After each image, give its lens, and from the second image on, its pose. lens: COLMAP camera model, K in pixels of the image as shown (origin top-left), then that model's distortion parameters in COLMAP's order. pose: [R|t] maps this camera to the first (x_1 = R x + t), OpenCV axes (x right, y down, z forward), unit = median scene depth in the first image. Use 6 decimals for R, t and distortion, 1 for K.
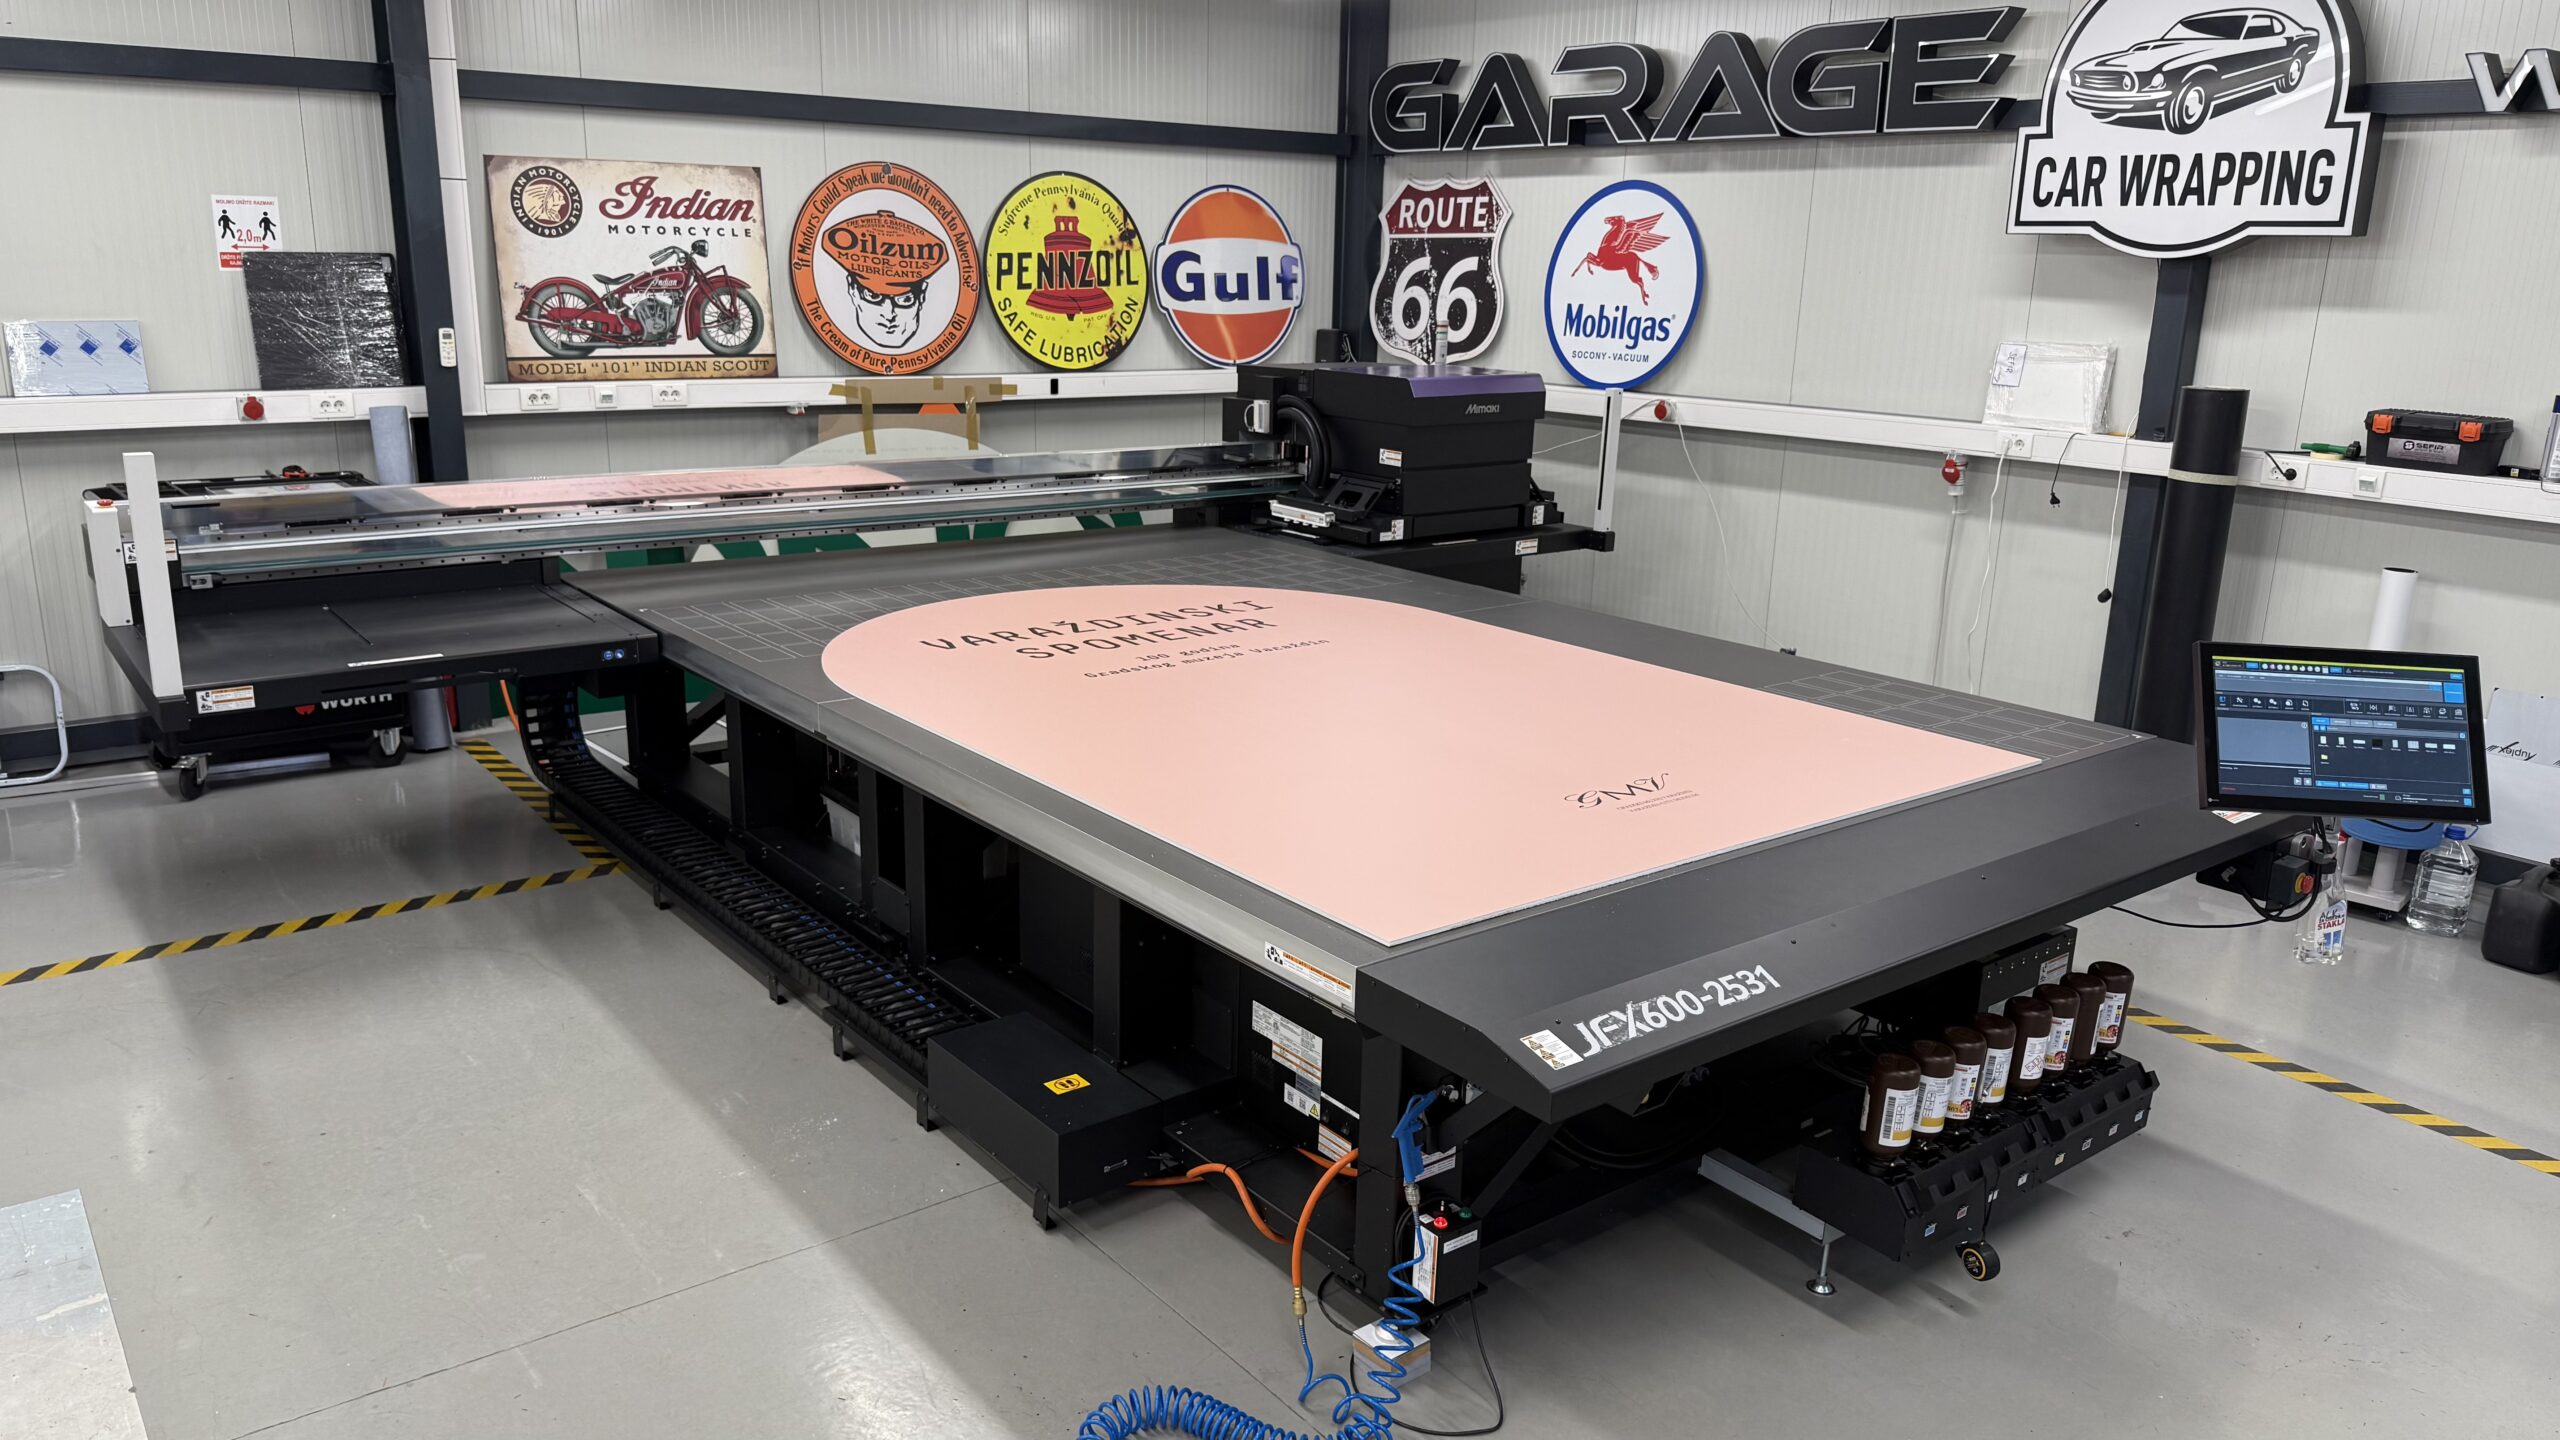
lens RADIAL K [[1812.4, 0, 1280.1], [0, 1812.4, 723.8], [0, 0, 1]] dist [-0.012205, -0.006290]
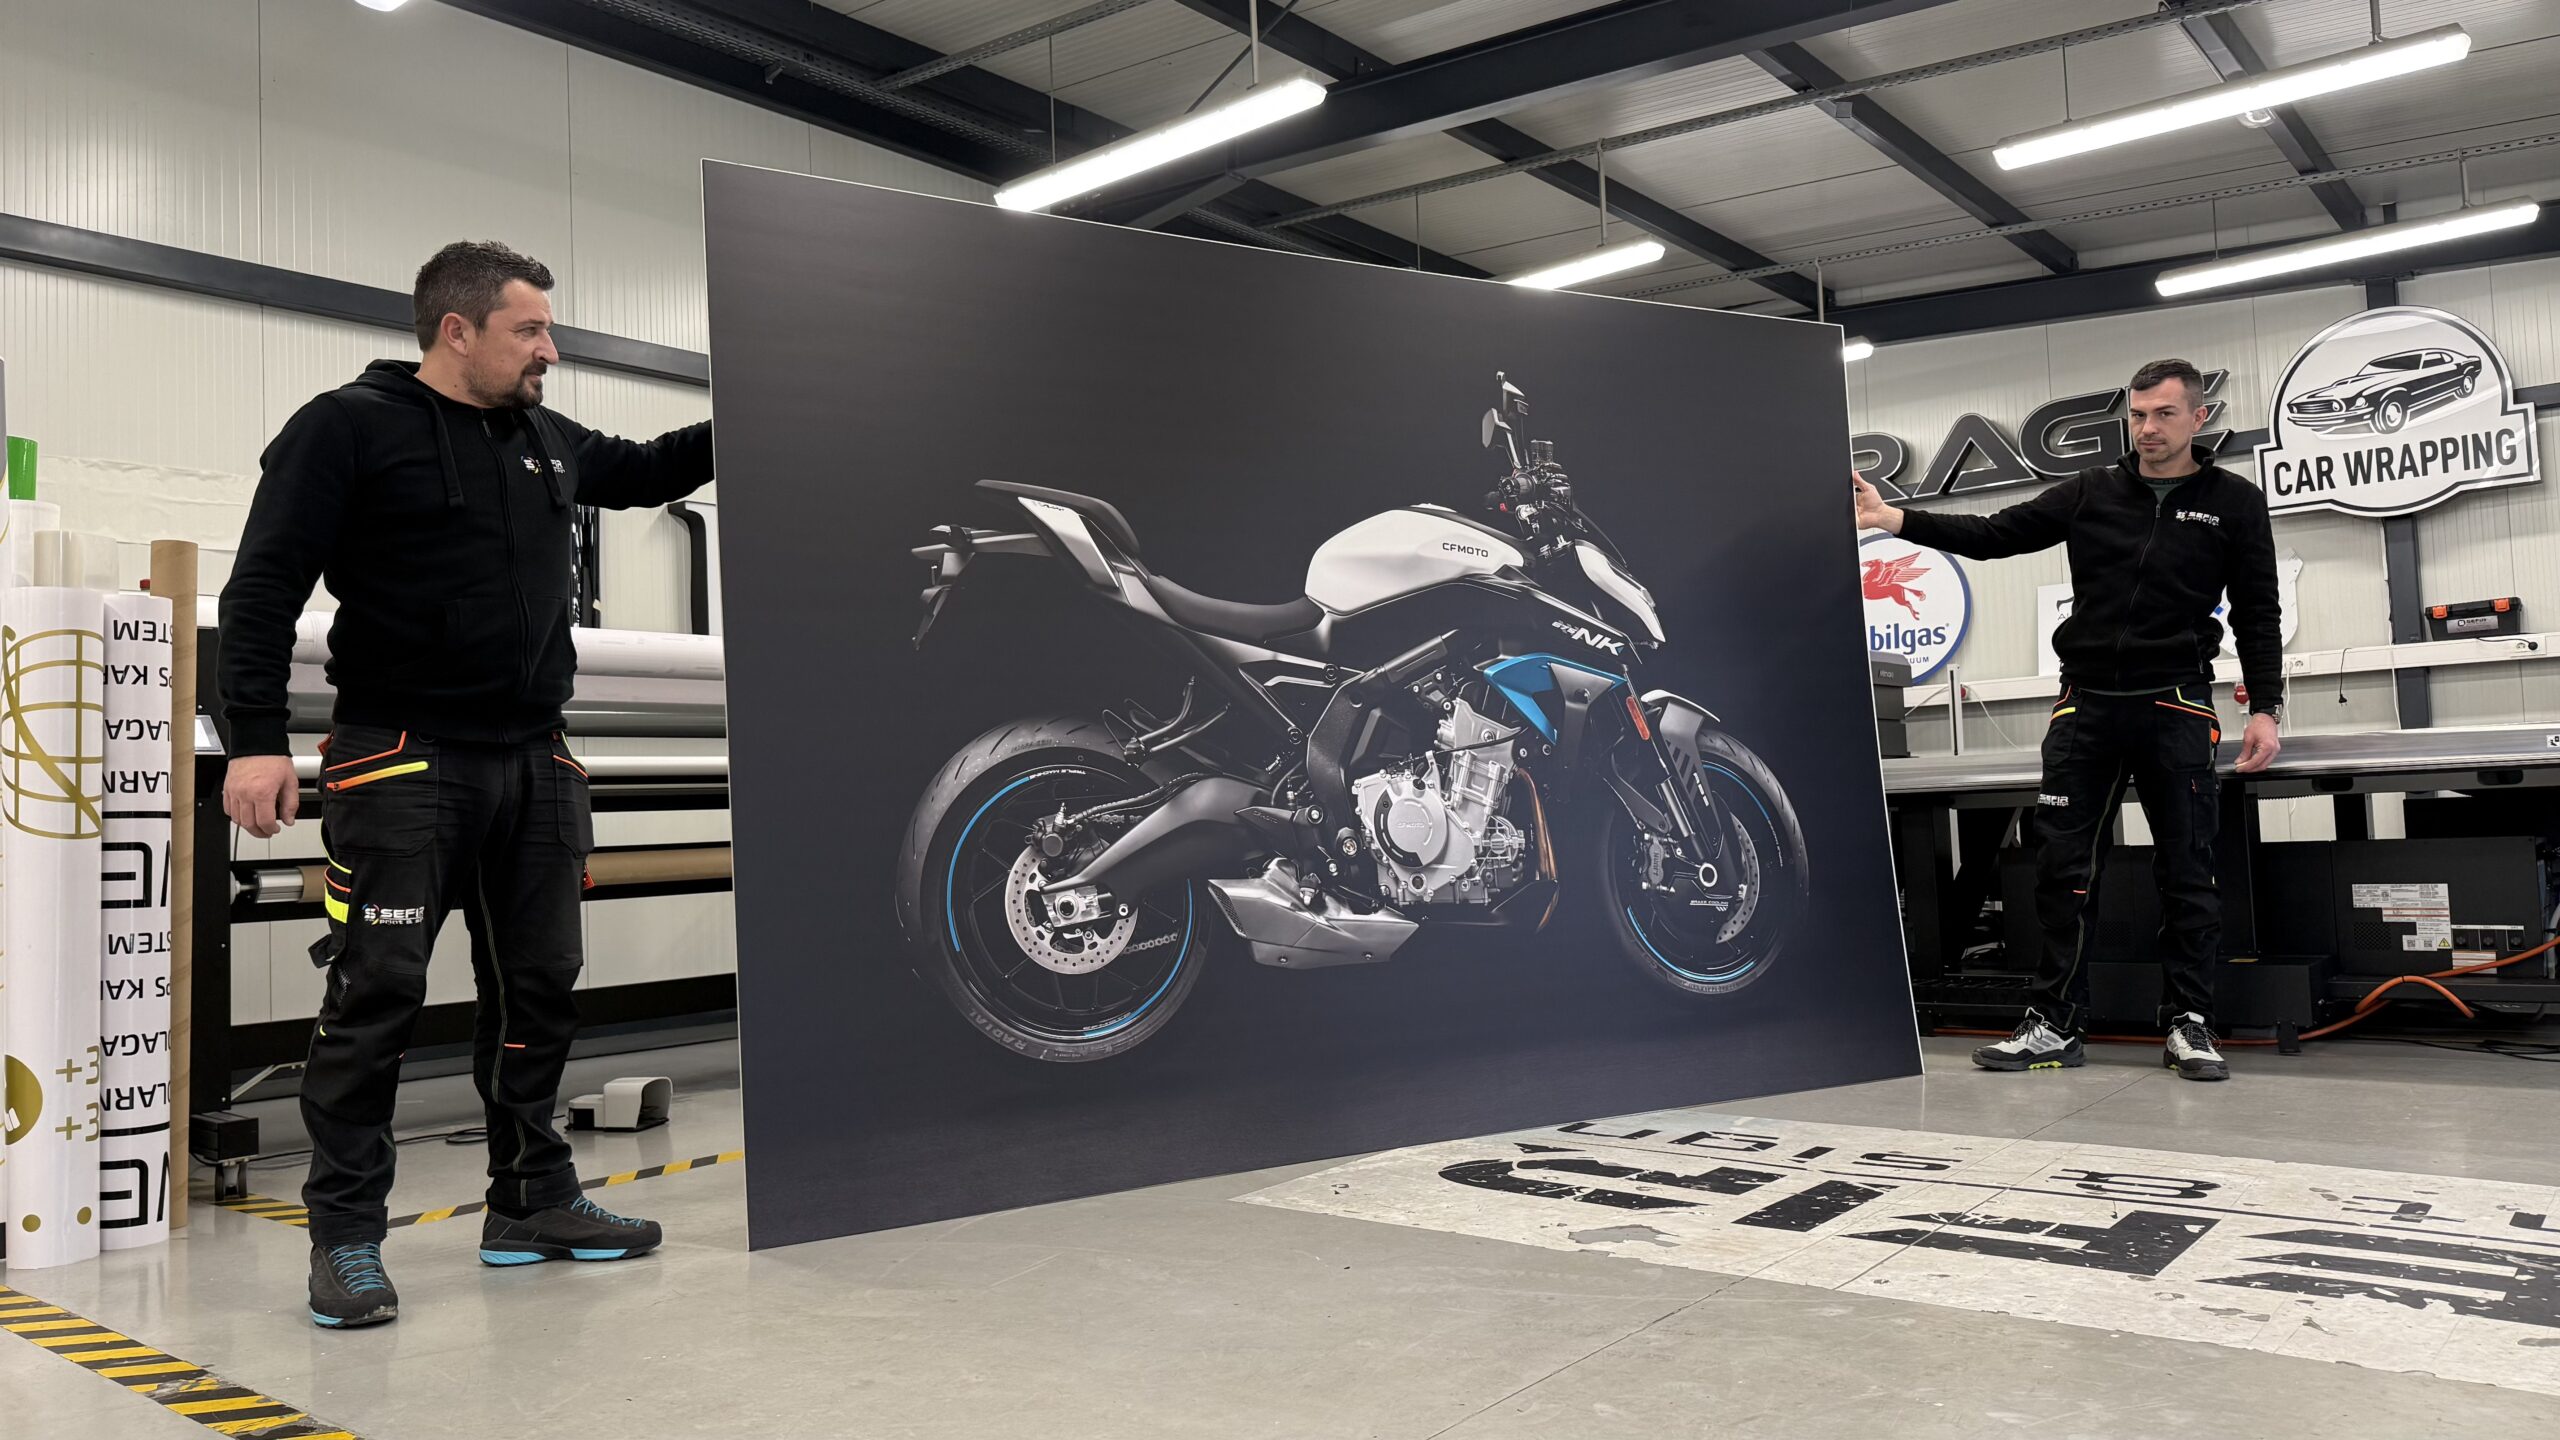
lens RADIAL K [[1812.4, 0, 1278.7], [0, 1812.4, 717.8], [0, 0, 1]] dist [-0.012205, -0.006290]
pose [[0.972402, -0.048961, 0.228119, -0.719023], [0.118369, 0.946086, -0.301512, 0.224460], [-0.201057, 0.320193, 0.925771, -0.096631]]
